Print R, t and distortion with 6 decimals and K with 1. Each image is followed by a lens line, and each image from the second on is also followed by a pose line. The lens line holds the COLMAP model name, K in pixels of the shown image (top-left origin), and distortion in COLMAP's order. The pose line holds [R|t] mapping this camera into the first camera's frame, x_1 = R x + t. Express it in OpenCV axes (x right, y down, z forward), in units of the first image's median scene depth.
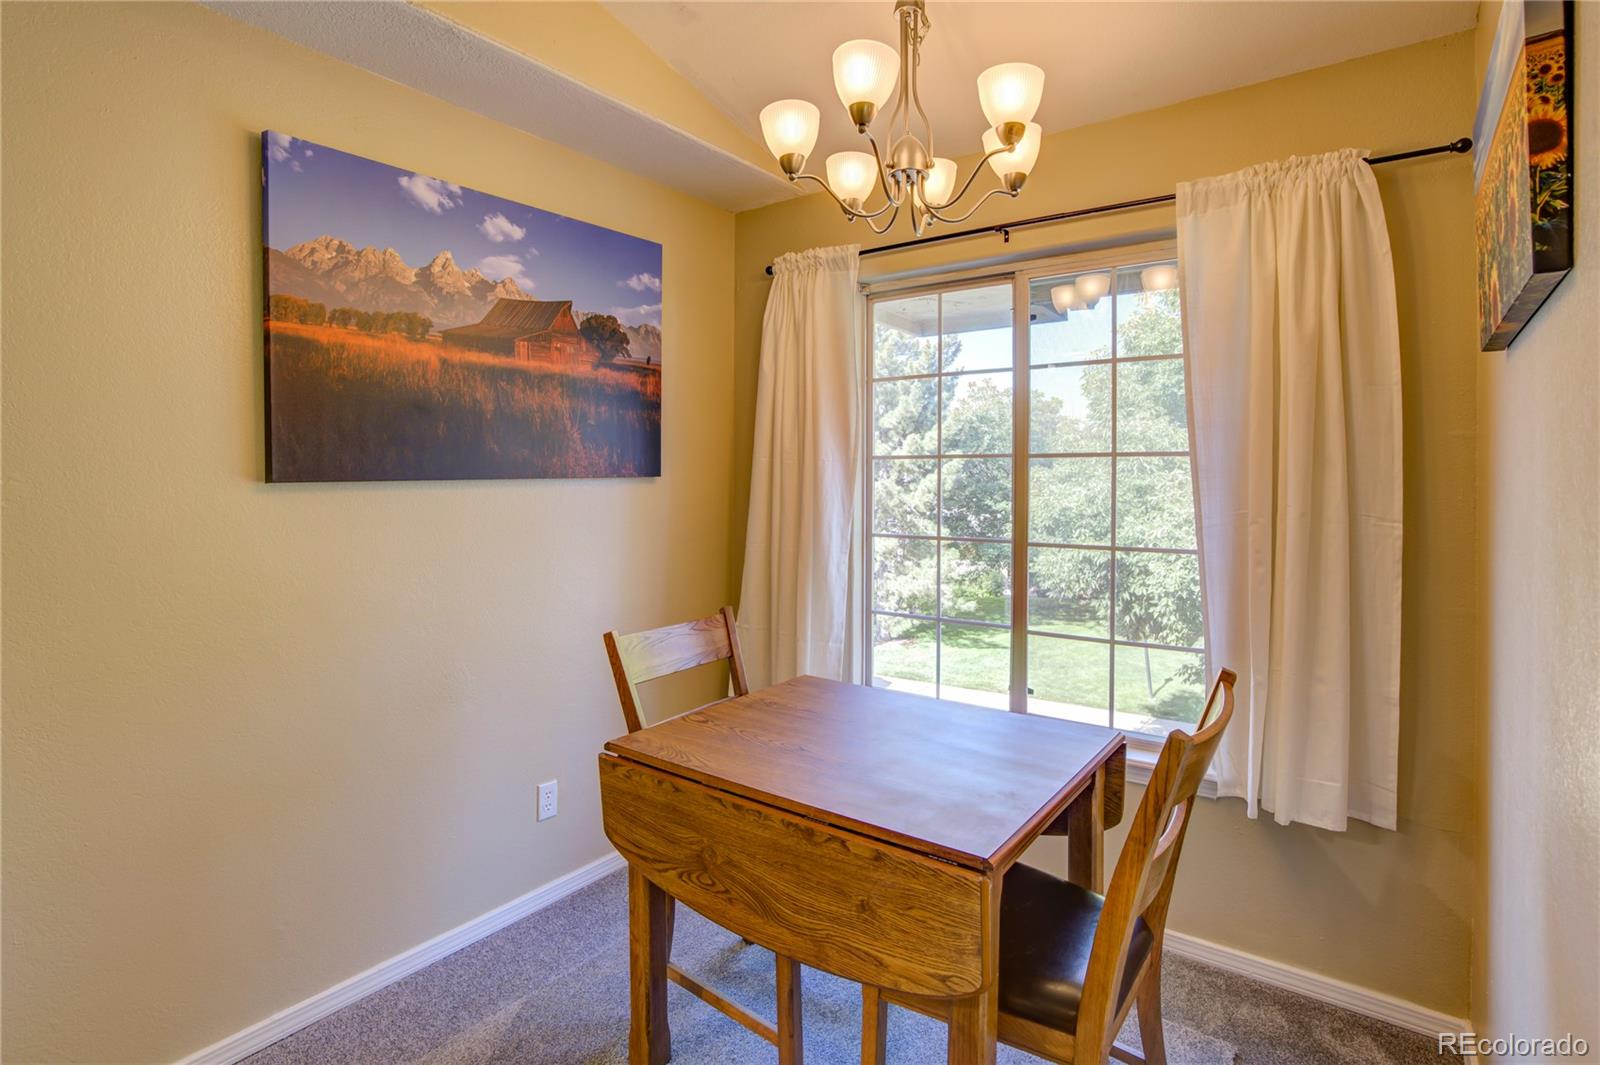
lens RADIAL K [[773.6, 0, 805.6], [0, 773.6, 504.7], [0, 0, 1]] dist [-0.005489, 0.001404]
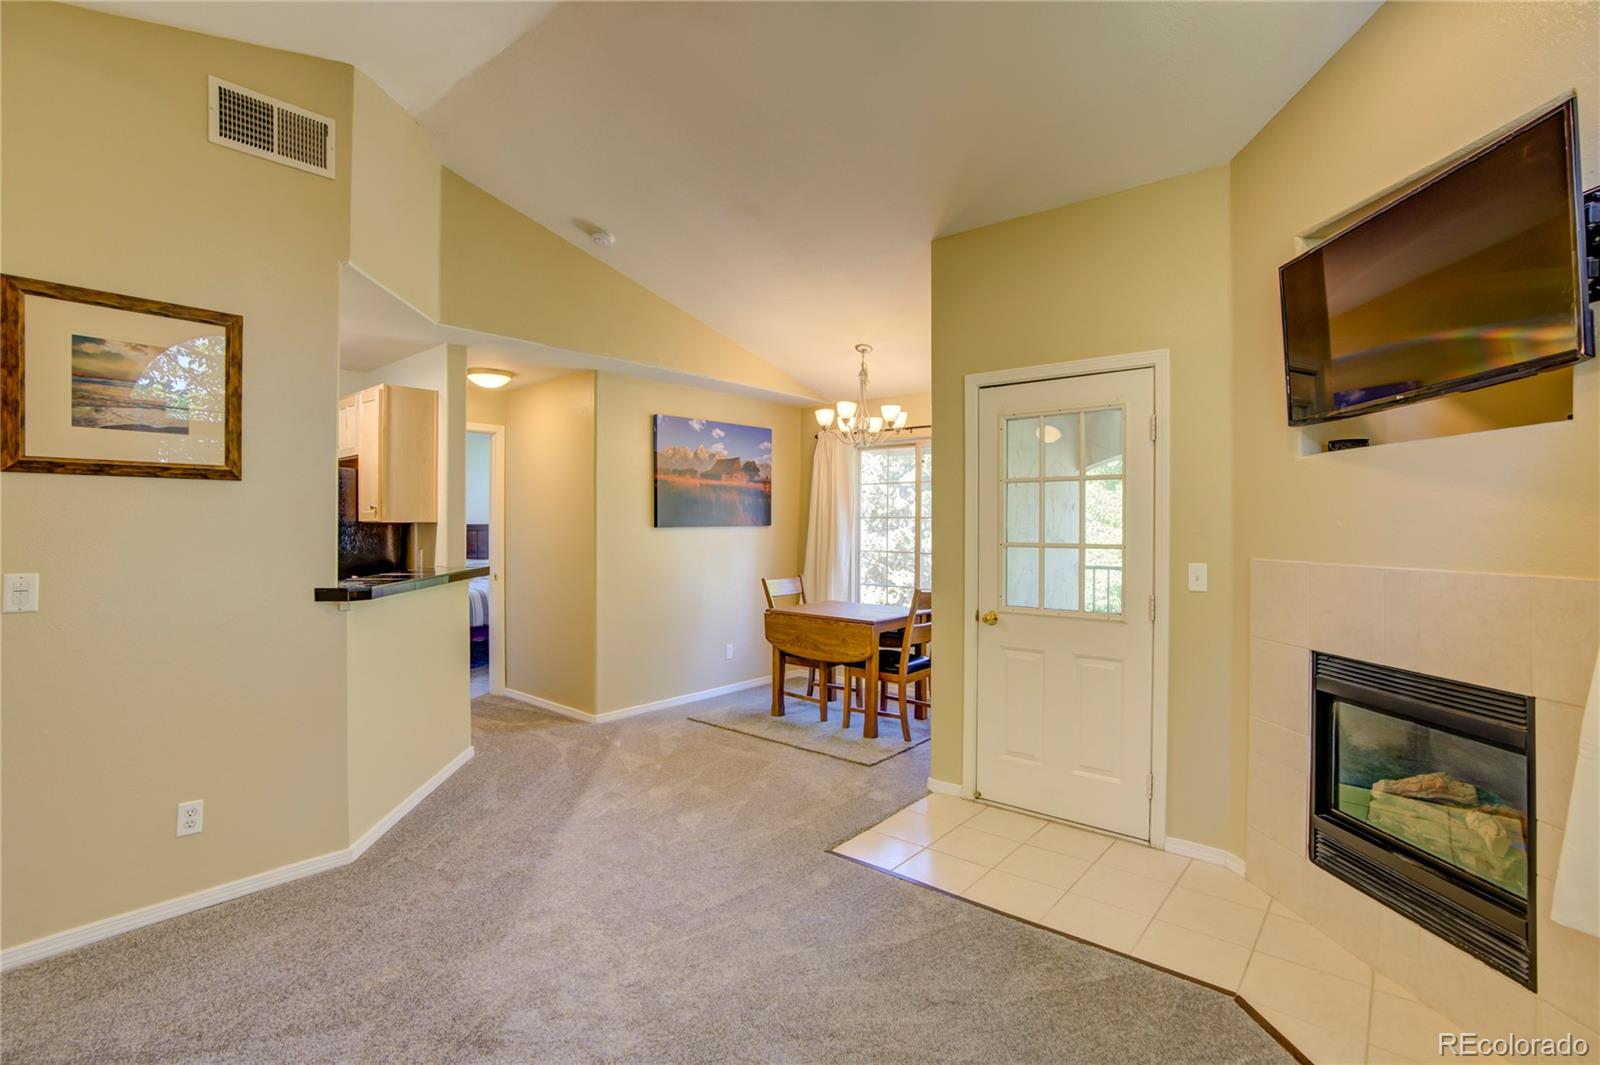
lens RADIAL K [[738.2, 0, 794.6], [0, 738.2, 547.0], [0, 0, 1]] dist [0.015726, 0.000076]
pose [[0.997931, 0.004602, -0.064126, 0.039939], [-0.005033, 0.999966, -0.006562, 0.053500], [0.064093, 0.006871, 0.997920, -1.537741]]
